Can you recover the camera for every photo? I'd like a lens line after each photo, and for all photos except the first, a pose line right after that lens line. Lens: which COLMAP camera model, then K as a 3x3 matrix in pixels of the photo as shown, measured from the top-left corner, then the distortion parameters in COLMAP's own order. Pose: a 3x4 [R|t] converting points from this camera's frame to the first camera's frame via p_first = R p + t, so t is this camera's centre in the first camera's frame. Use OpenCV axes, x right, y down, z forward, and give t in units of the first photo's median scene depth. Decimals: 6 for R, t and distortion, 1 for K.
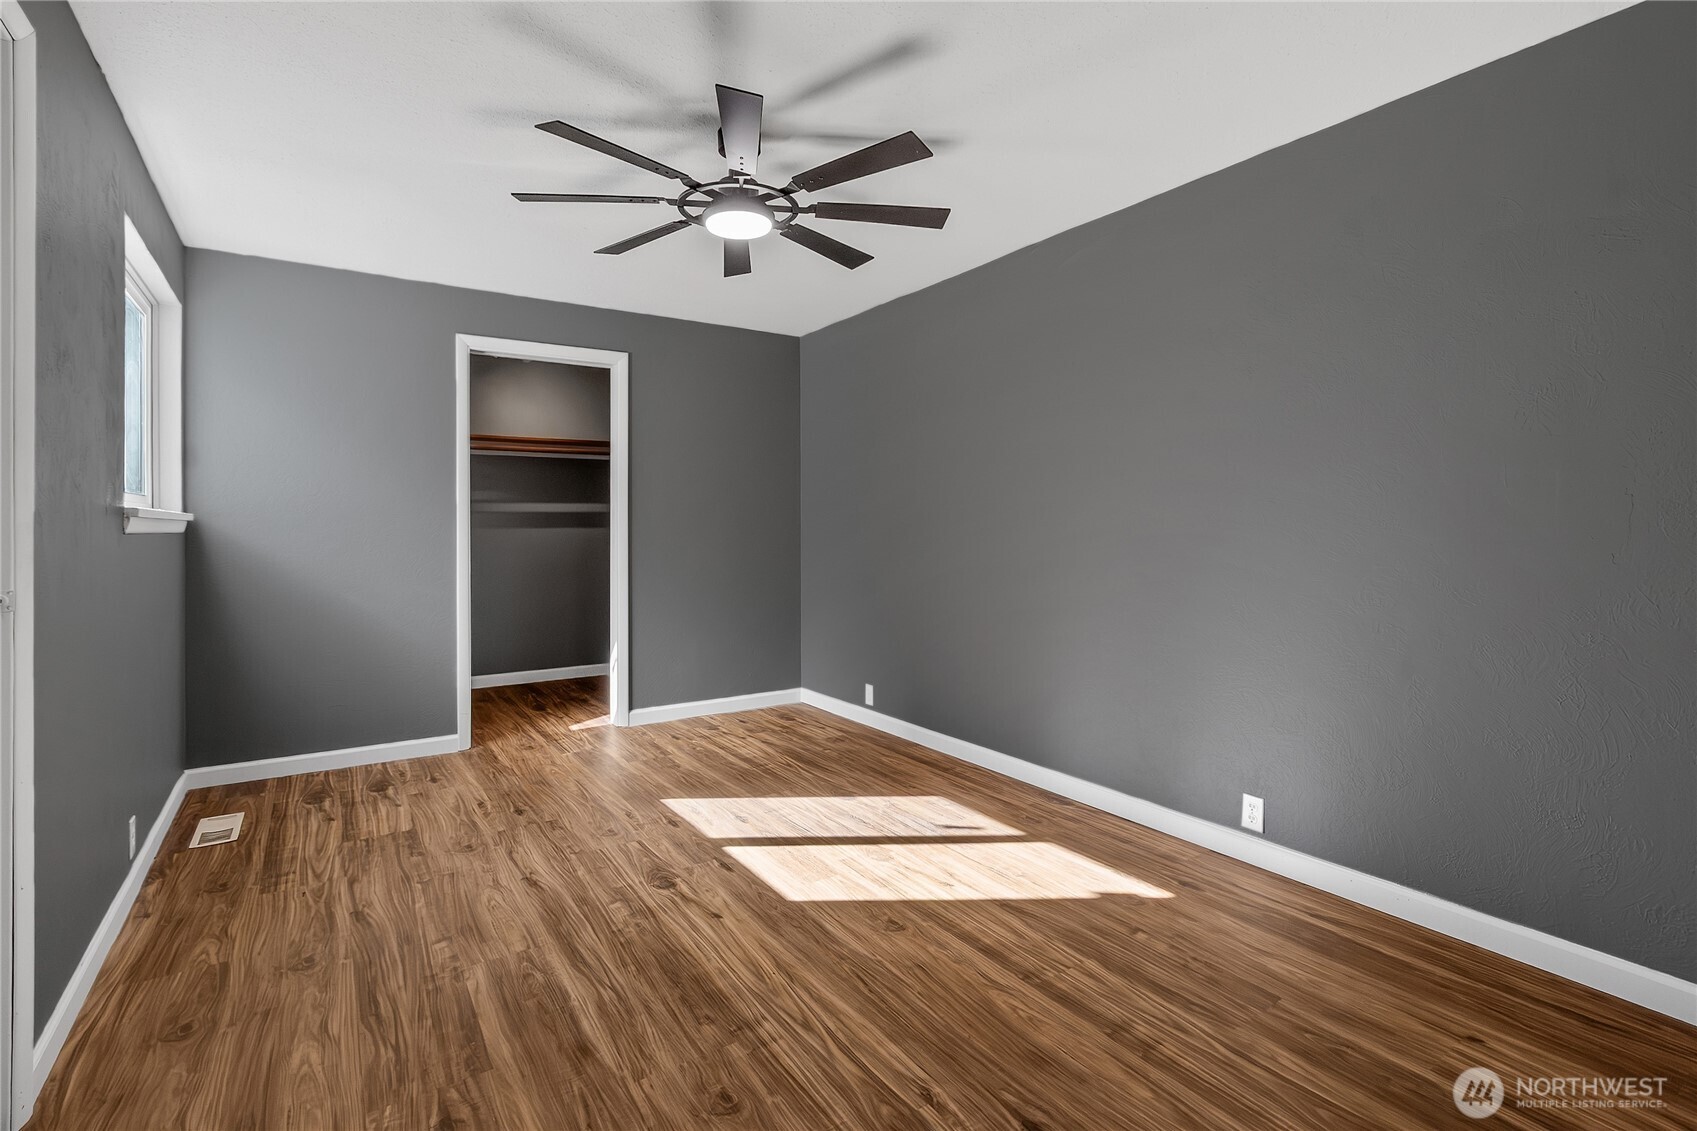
lens RADIAL K [[786.8, 0, 819.8], [0, 786.8, 526.8], [0, 0, 1]] dist [0.003291, -0.000223]
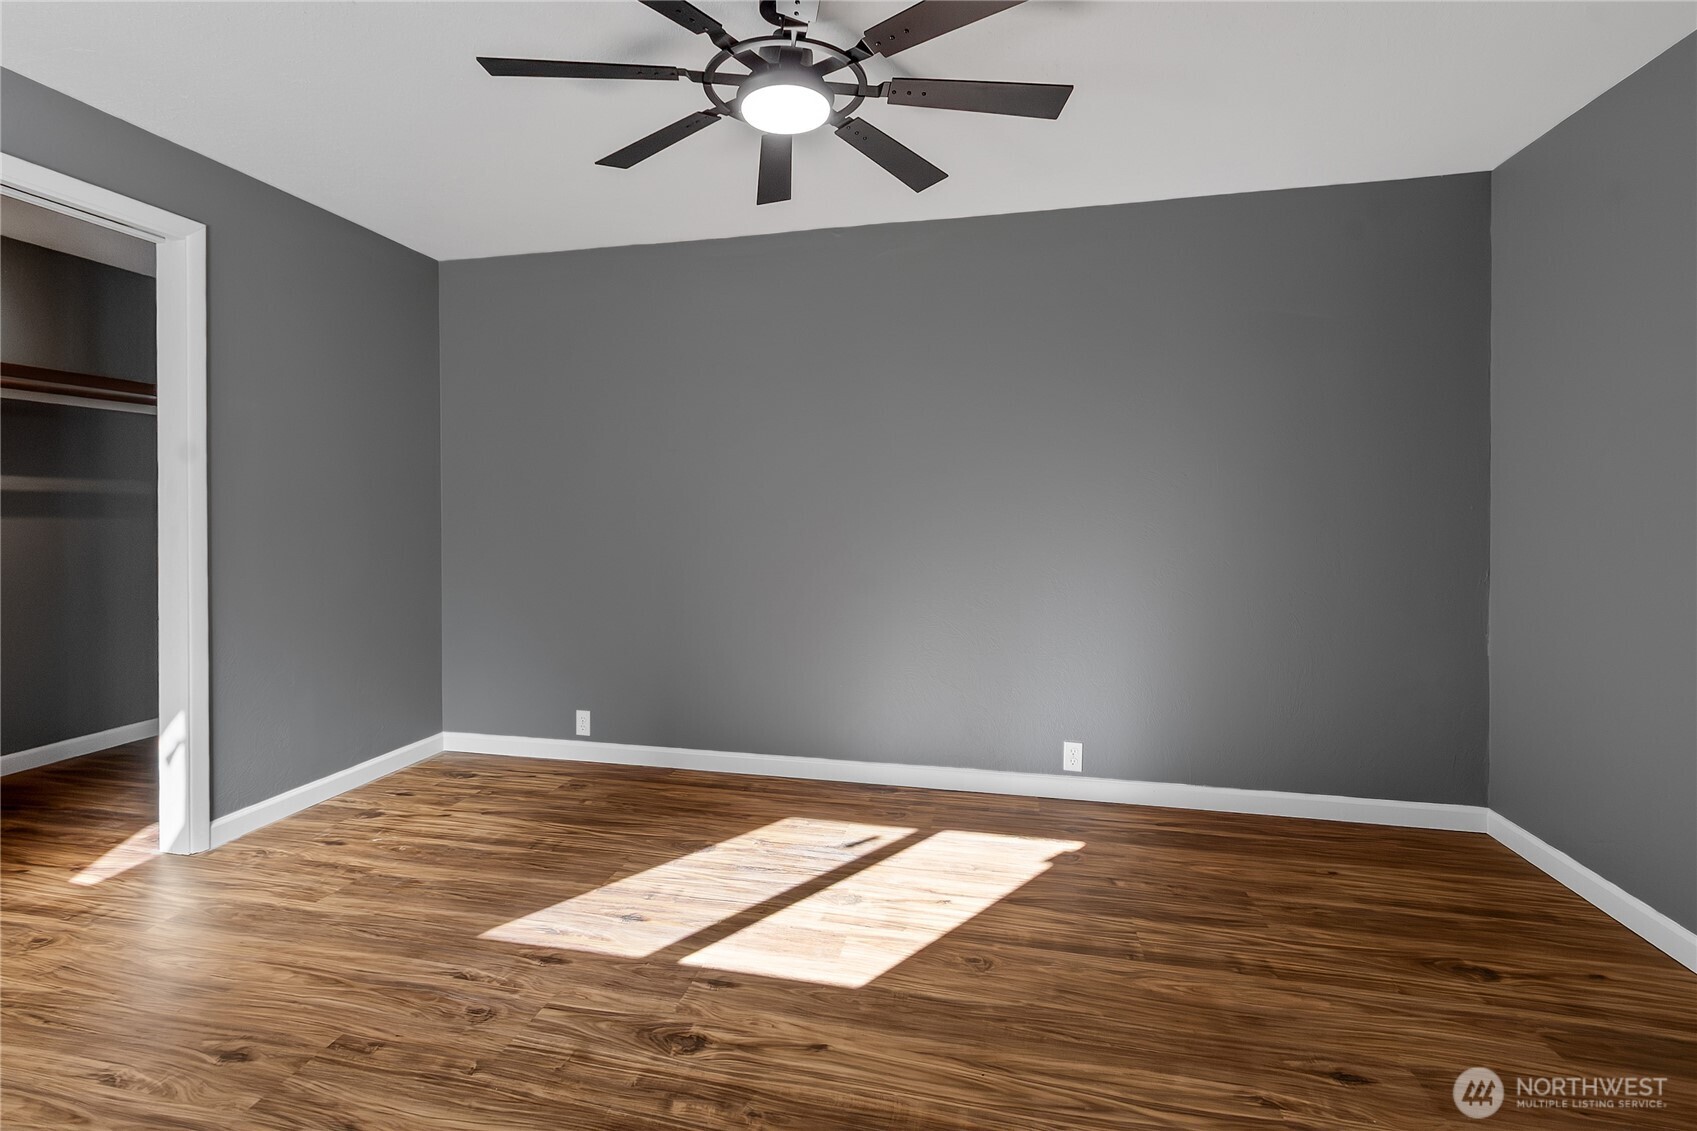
lens RADIAL K [[786.8, 0, 829.1], [0, 786.8, 522.9], [0, 0, 1]] dist [0.003291, -0.000223]
pose [[0.711975, -0.003104, 0.702198, -0.528171], [-0.003535, 0.999962, 0.008004, -0.001874], [-0.702196, -0.008181, 0.711937, 0.390245]]
